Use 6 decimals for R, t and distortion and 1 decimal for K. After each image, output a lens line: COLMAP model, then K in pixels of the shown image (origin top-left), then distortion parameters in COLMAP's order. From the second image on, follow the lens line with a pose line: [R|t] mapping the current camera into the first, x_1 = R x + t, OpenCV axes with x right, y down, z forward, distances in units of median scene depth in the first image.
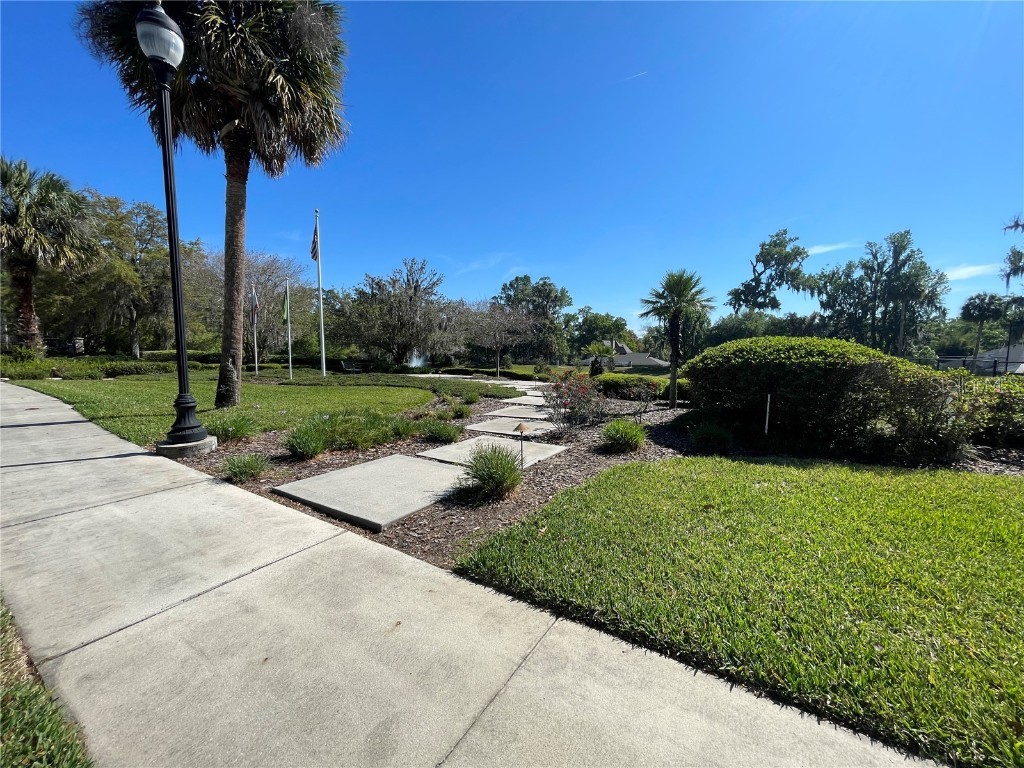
lens RADIAL K [[411.3, 0, 510.2], [0, 411.3, 387.9], [0, 0, 1]] dist [-0.001385, -0.000247]
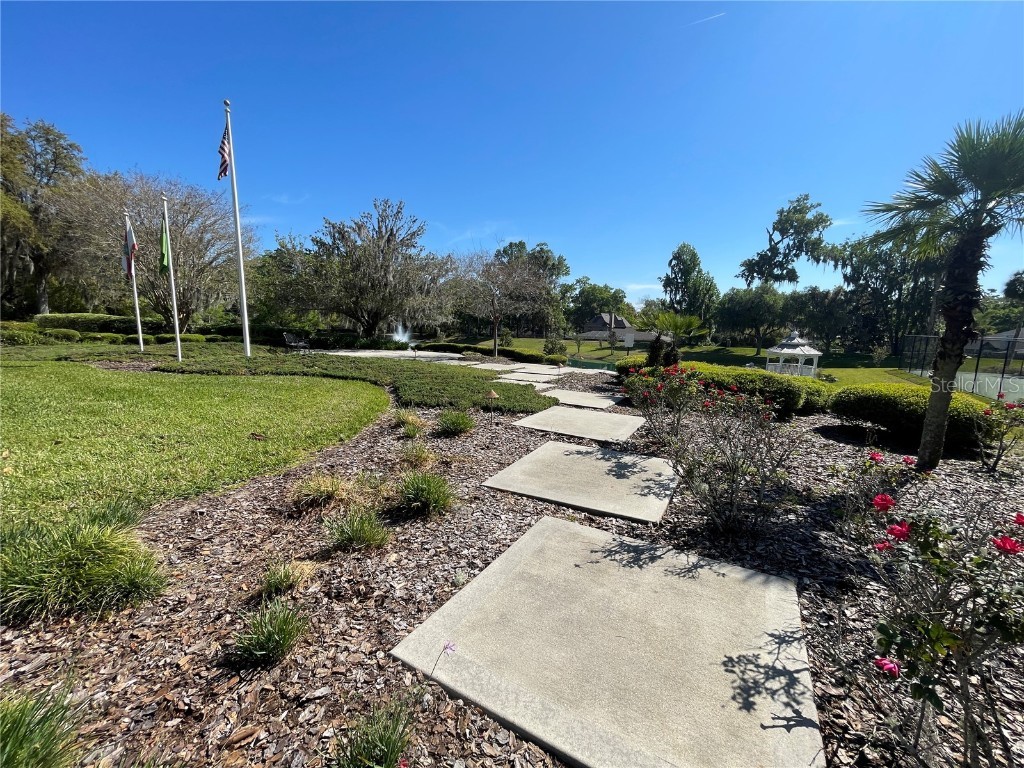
lens RADIAL K [[411.3, 0, 509.8], [0, 411.3, 387.3], [0, 0, 1]] dist [-0.001385, -0.000247]
pose [[0.999634, 0.014729, 0.022678, -0.006517], [-0.016192, 0.997705, 0.065743, -0.006766], [-0.021658, -0.066086, 0.997579, 0.077751]]
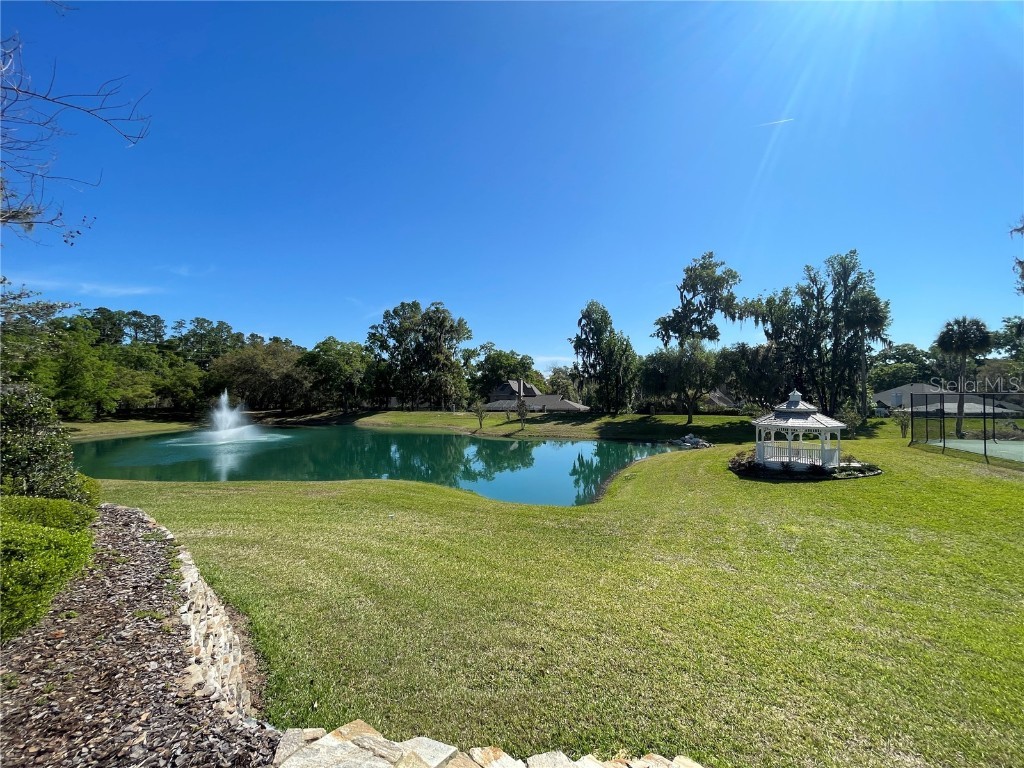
lens RADIAL K [[411.3, 0, 505.2], [0, 411.3, 389.5], [0, 0, 1]] dist [-0.001385, -0.000247]
pose [[0.975981, -0.004106, 0.217818, 0.054911], [0.026261, 0.994749, -0.098916, -0.021916], [-0.216268, 0.102260, 0.970964, 0.291986]]
